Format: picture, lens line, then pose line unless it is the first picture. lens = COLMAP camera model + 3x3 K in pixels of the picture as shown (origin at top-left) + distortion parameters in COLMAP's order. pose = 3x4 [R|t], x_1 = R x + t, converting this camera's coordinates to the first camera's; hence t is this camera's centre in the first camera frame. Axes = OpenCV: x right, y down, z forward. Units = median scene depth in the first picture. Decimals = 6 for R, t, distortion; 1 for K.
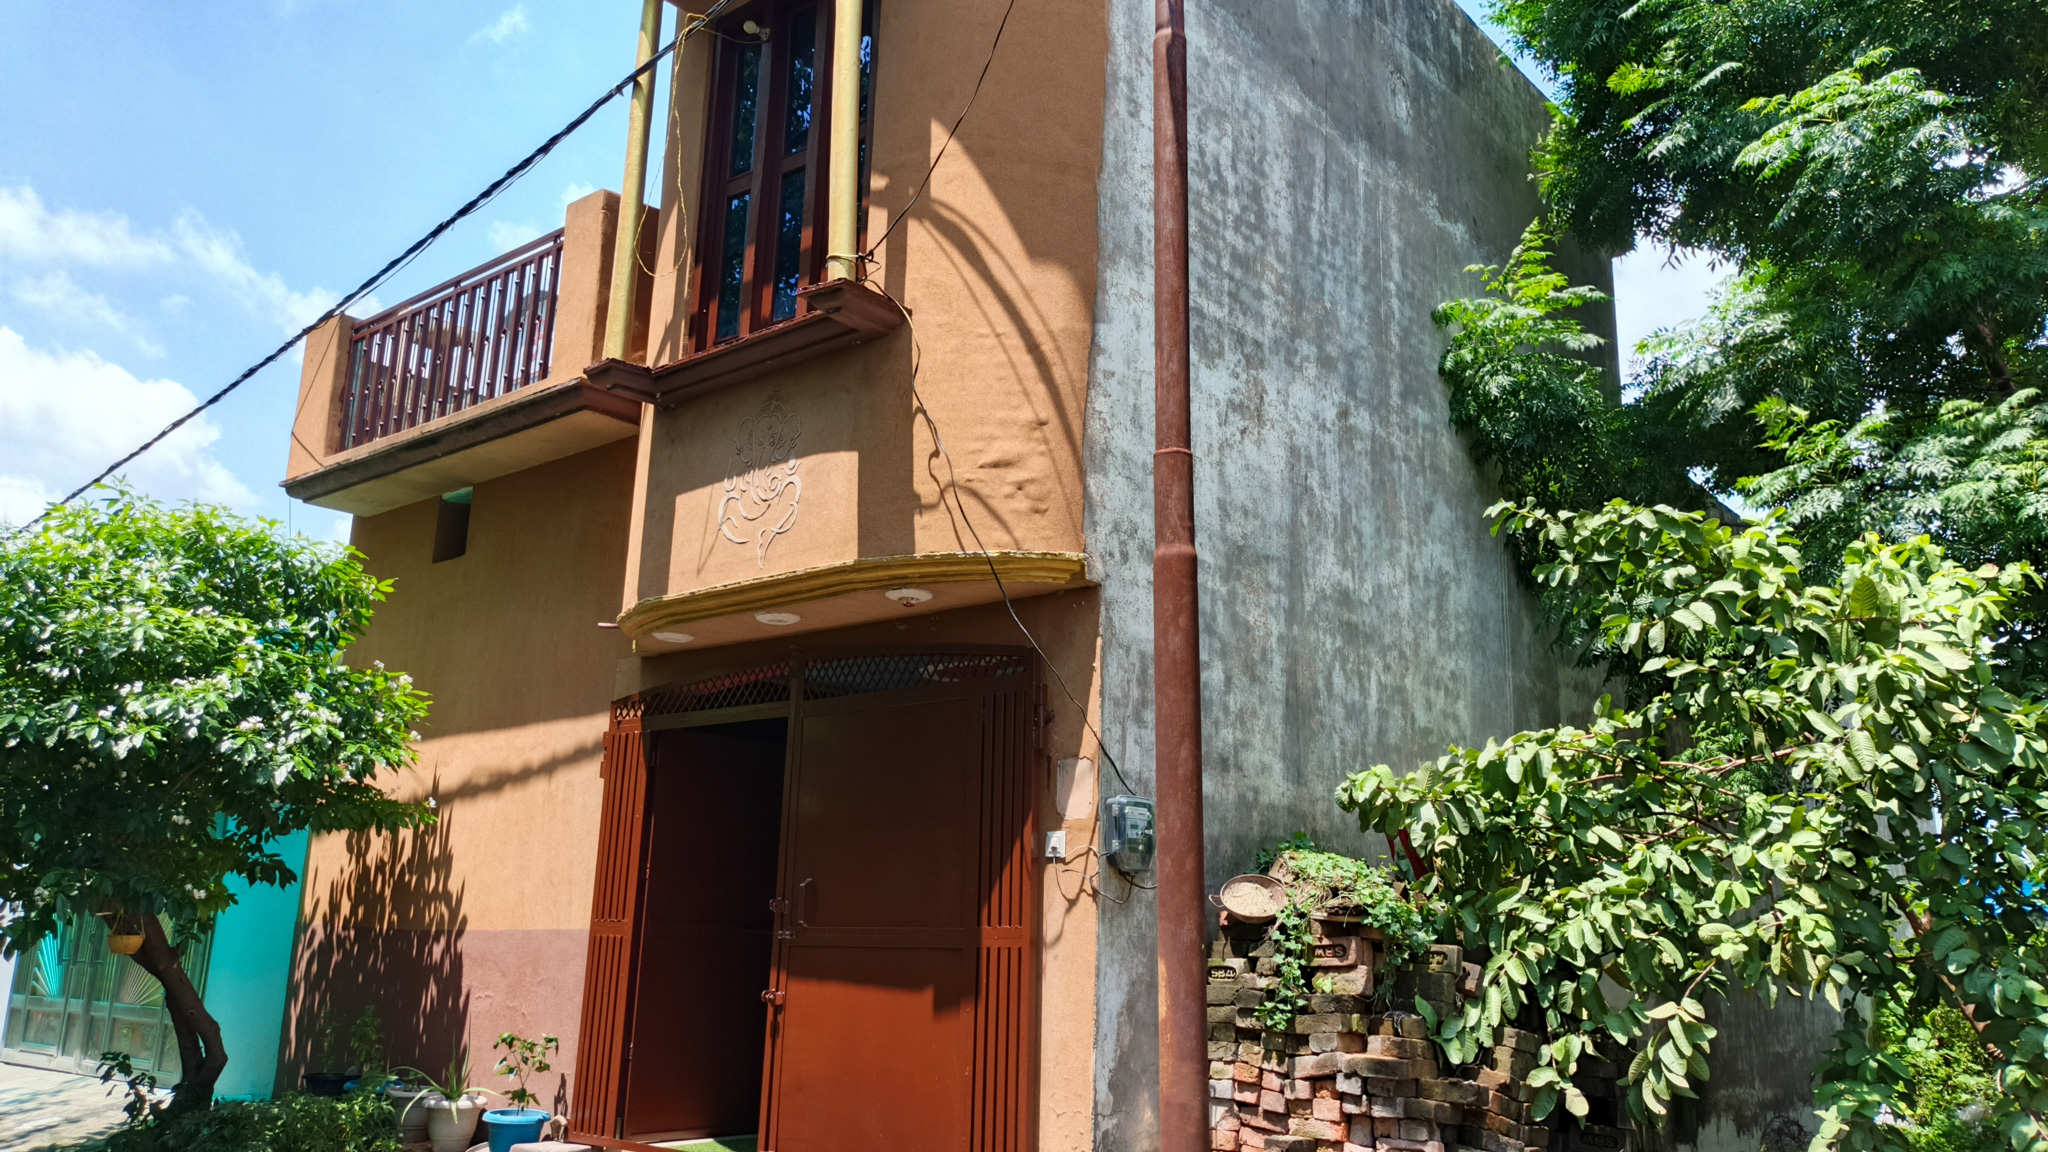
lens RADIAL K [[1534.6, 0, 1025.9], [0, 1534.6, 578.6], [0, 0, 1]] dist [0.058442, 0.006048]
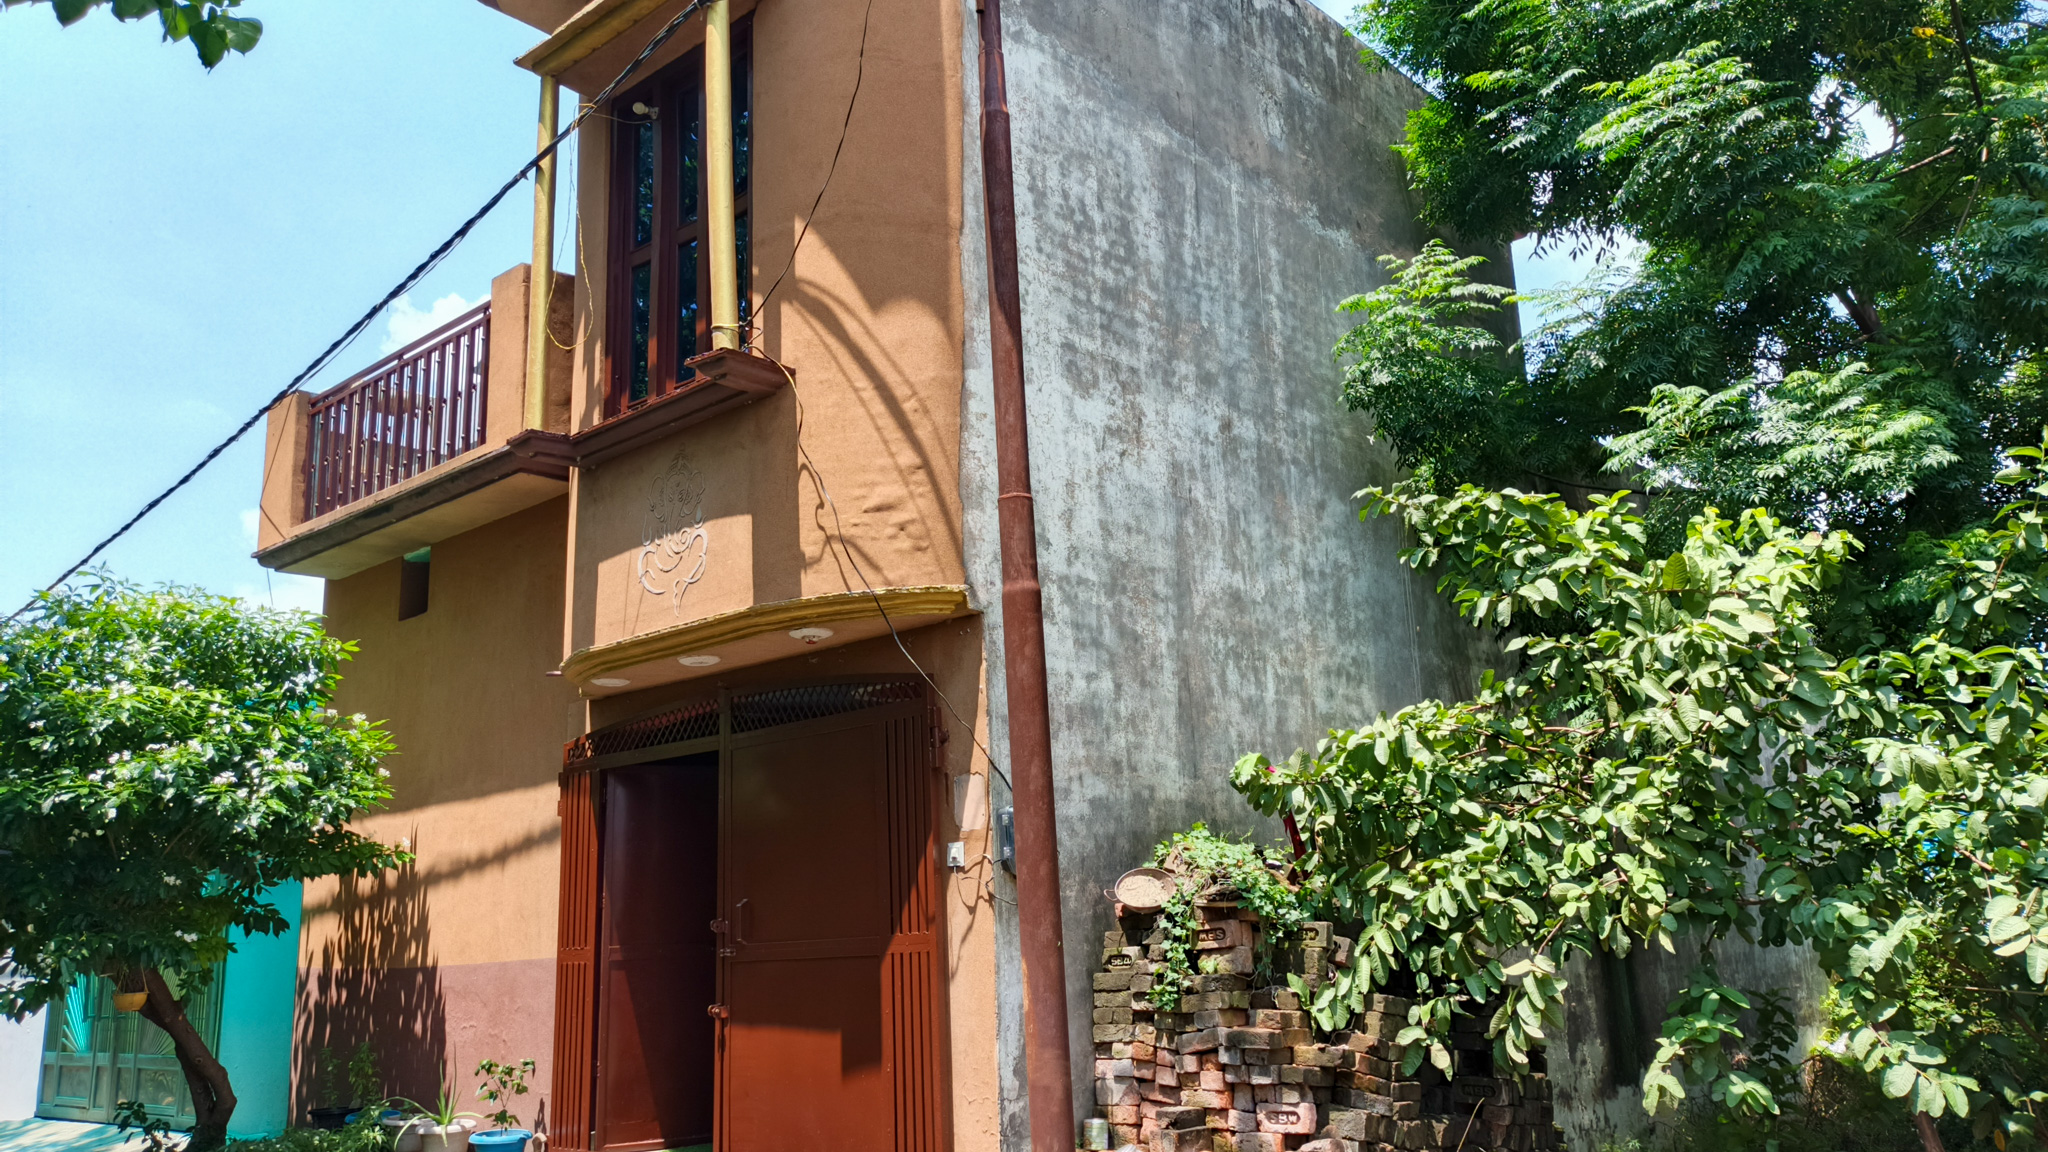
lens RADIAL K [[1534.6, 0, 1029.7], [0, 1534.6, 574.1], [0, 0, 1]] dist [0.058442, 0.006048]
pose [[0.997252, -0.072802, -0.013751, 0.083430], [0.072918, 0.997305, 0.008143, -0.024821], [0.013121, -0.009123, 0.999872, -0.070067]]
